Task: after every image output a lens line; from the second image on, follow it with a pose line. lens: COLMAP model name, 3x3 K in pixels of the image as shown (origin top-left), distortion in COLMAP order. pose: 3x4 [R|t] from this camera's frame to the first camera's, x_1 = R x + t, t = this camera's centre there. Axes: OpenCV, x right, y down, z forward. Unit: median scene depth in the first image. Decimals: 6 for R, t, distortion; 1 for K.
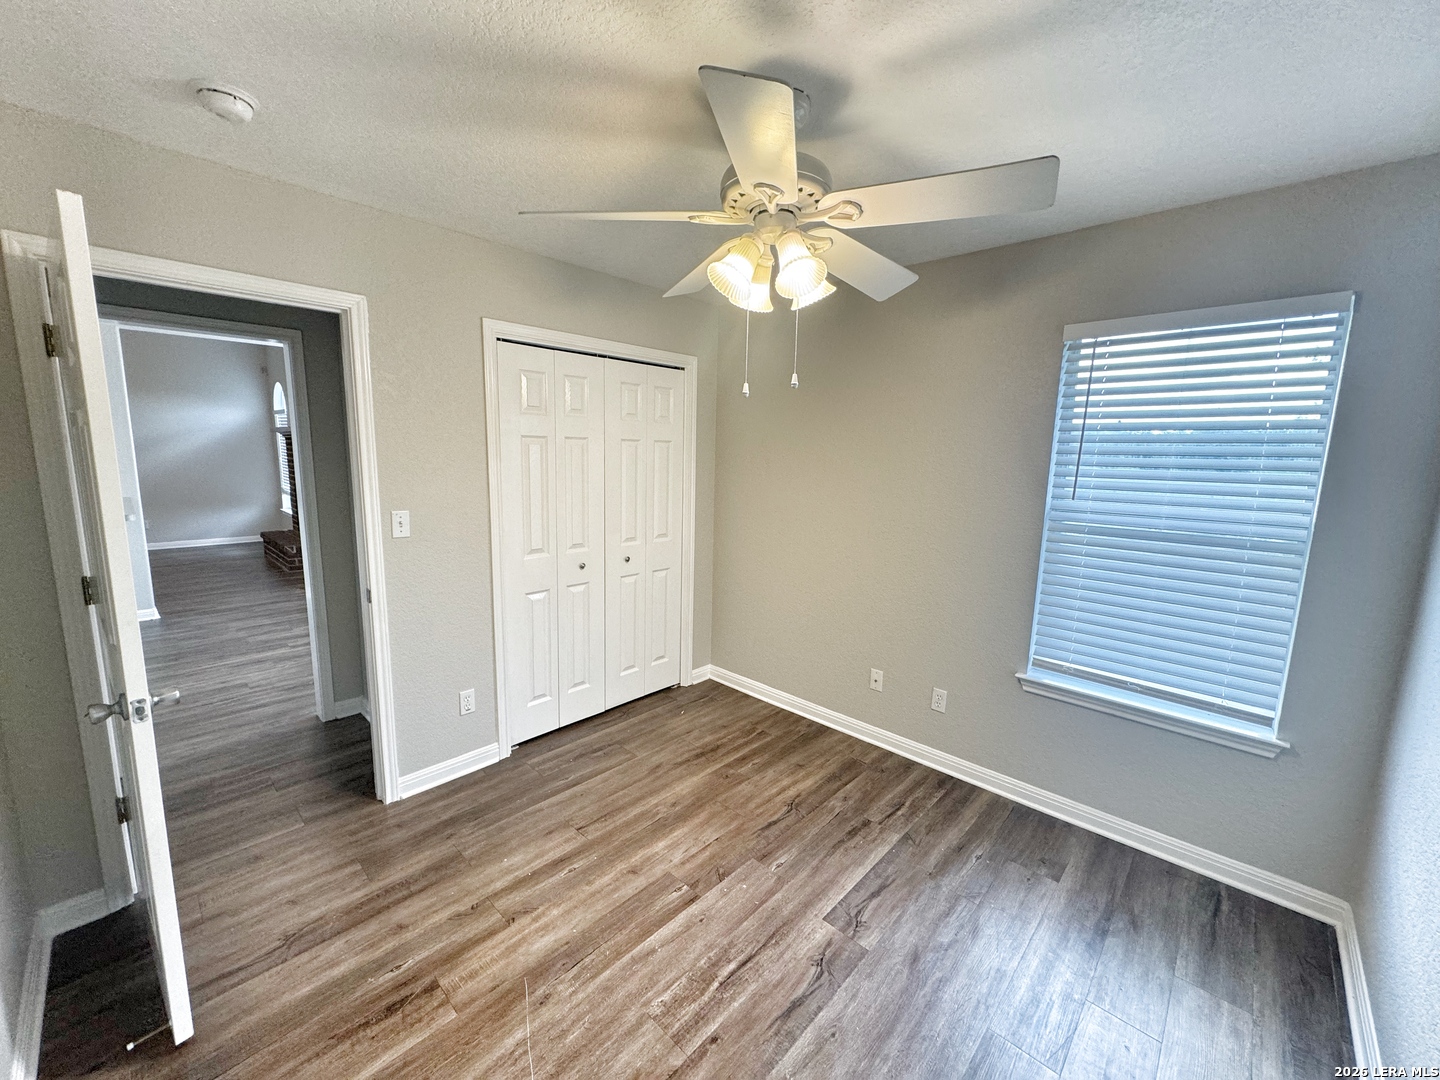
lens RADIAL K [[572.1, 0, 717.9], [0, 572.1, 539.7], [0, 0, 1]] dist [-0.001622, 0.000458]
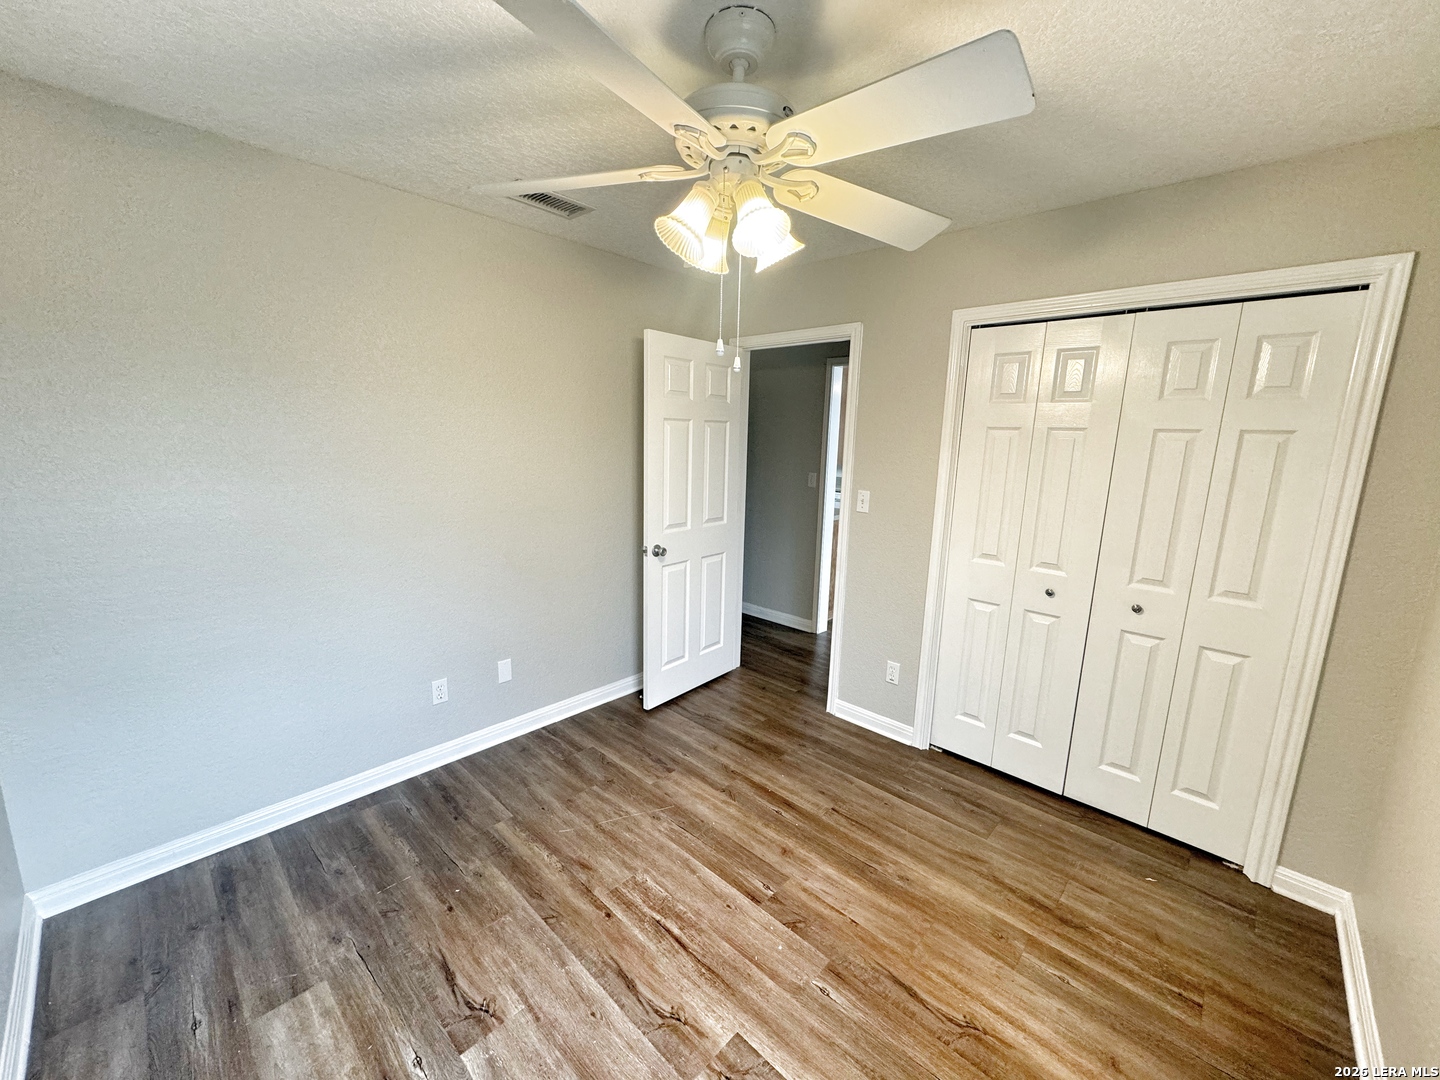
lens RADIAL K [[572.1, 0, 717.9], [0, 572.1, 539.7], [0, 0, 1]] dist [-0.001622, 0.000458]
pose [[0.000697, 0.159529, -0.987193, 0.851686], [-0.179193, 0.971234, 0.156823, -0.106474], [0.983814, 0.176789, 0.029263, 0.839820]]
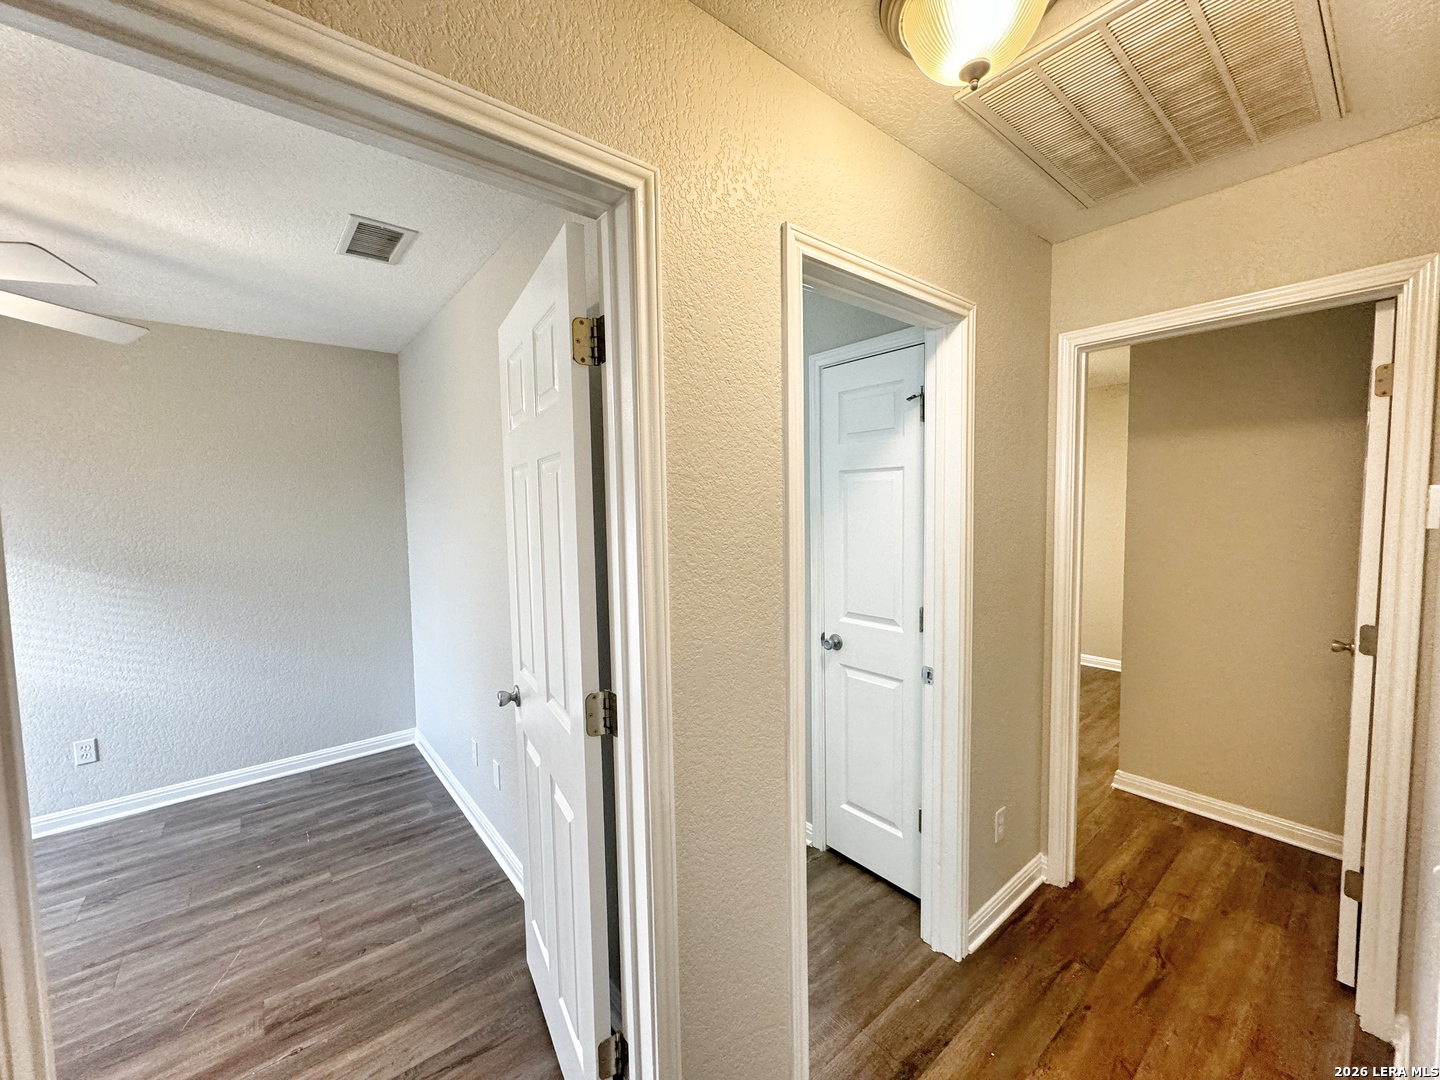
lens RADIAL K [[572.1, 0, 717.9], [0, 572.1, 539.7], [0, 0, 1]] dist [-0.001622, 0.000458]
pose [[-0.991727, -0.015973, 0.127369, -1.208769], [0.013038, 0.974562, 0.223737, -0.236612], [-0.127703, 0.223546, -0.966291, 1.456488]]
